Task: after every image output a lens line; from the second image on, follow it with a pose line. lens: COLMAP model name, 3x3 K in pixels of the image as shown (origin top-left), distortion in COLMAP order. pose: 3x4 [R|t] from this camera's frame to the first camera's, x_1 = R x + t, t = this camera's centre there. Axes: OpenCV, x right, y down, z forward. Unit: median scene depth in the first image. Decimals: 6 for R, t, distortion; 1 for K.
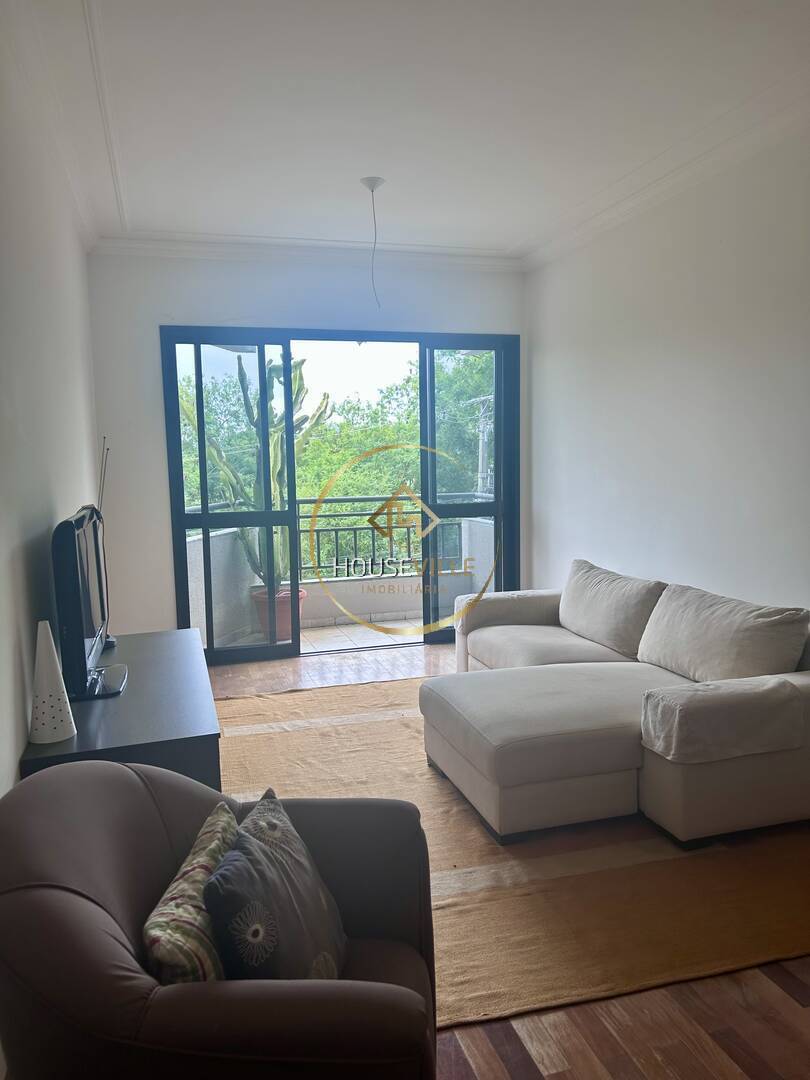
lens RADIAL K [[806.3, 0, 404.7], [0, 806.3, 549.7], [0, 0, 1]] dist [0.030872, -0.002135]
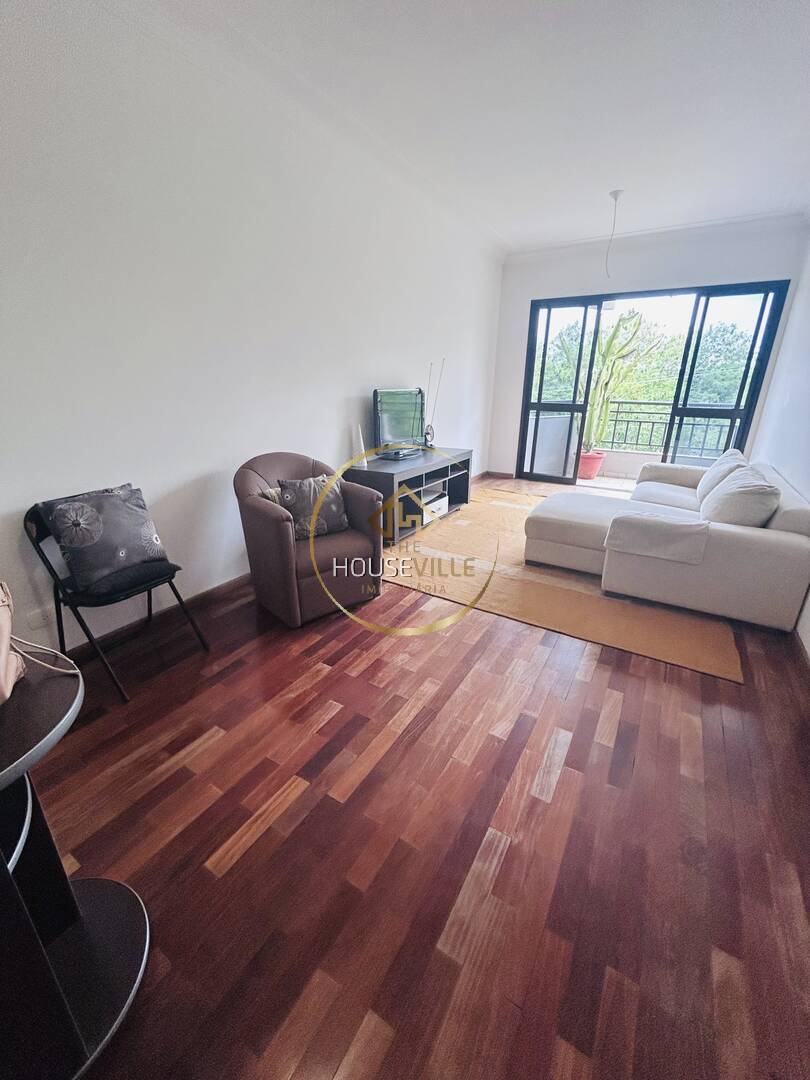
lens RADIAL K [[439.5, 0, 406.0], [0, 439.5, 538.7], [0, 0, 1]] dist [0.000494, 0.000435]
pose [[0.669806, 0.276793, -0.689018, 0.308405], [-0.110260, 0.954713, 0.276343, 0.009538], [0.734304, -0.109125, 0.669992, 0.008539]]
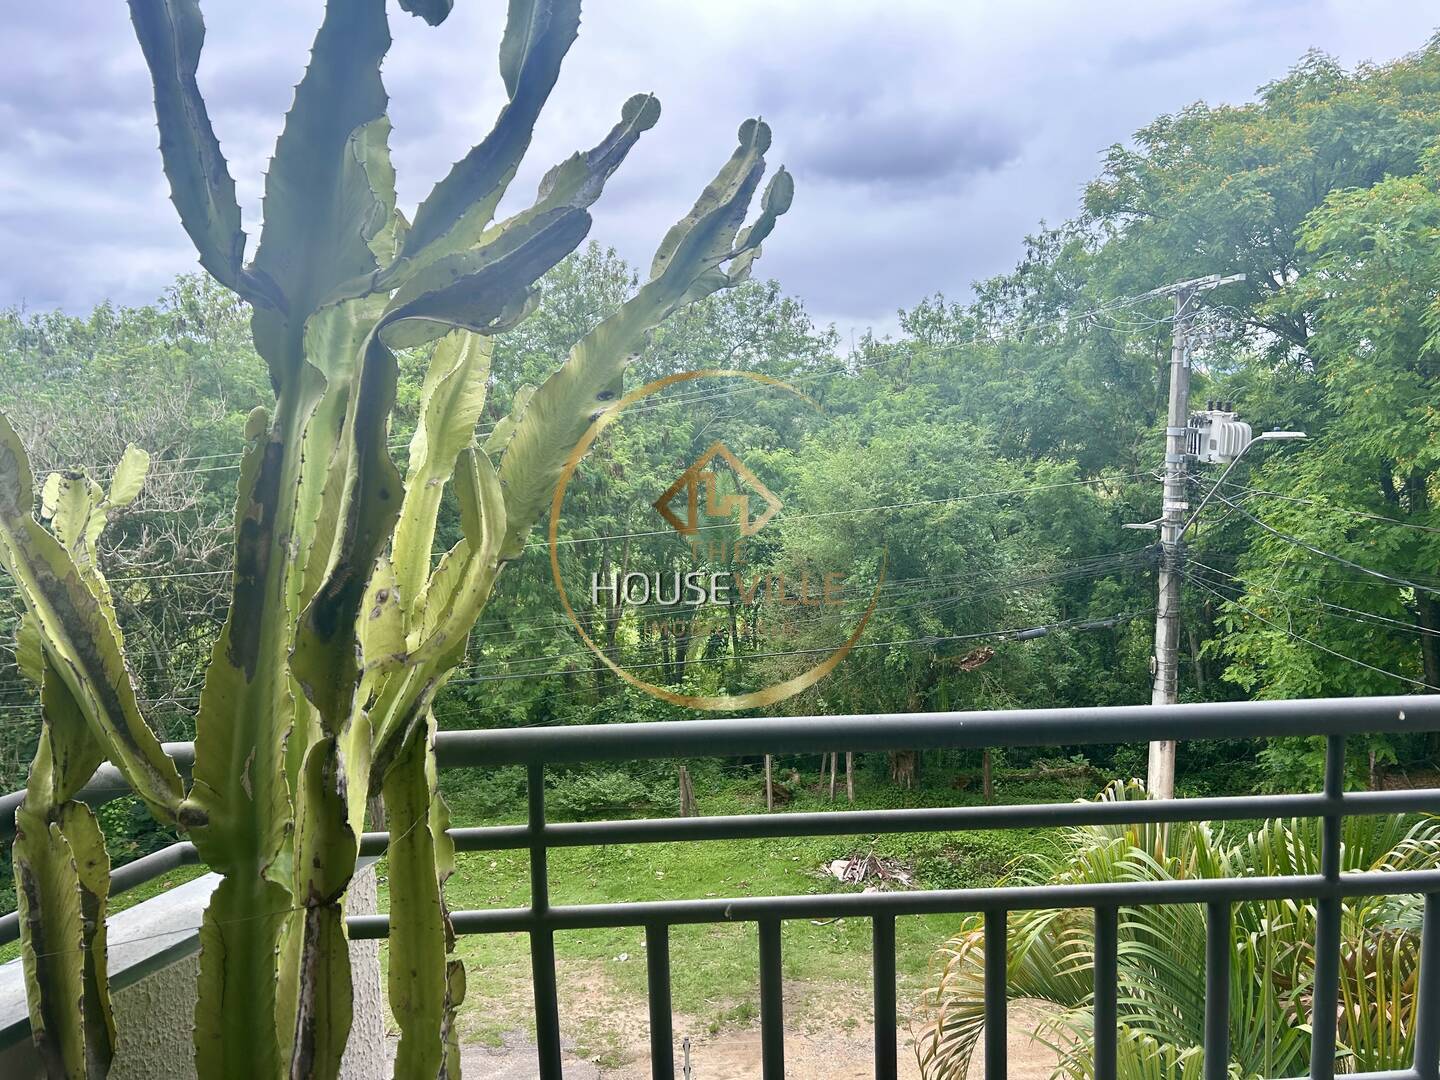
lens RADIAL K [[1114.6, 0, 720.0], [0, 1114.6, 540.0], [0, 0, 1]] dist [0.035323, -0.001488]
pose [[0.969158, 0.021086, -0.245536, -0.040855], [-0.017267, 0.999694, 0.017697, -0.103743], [0.245834, -0.012911, 0.969226, 0.762501]]
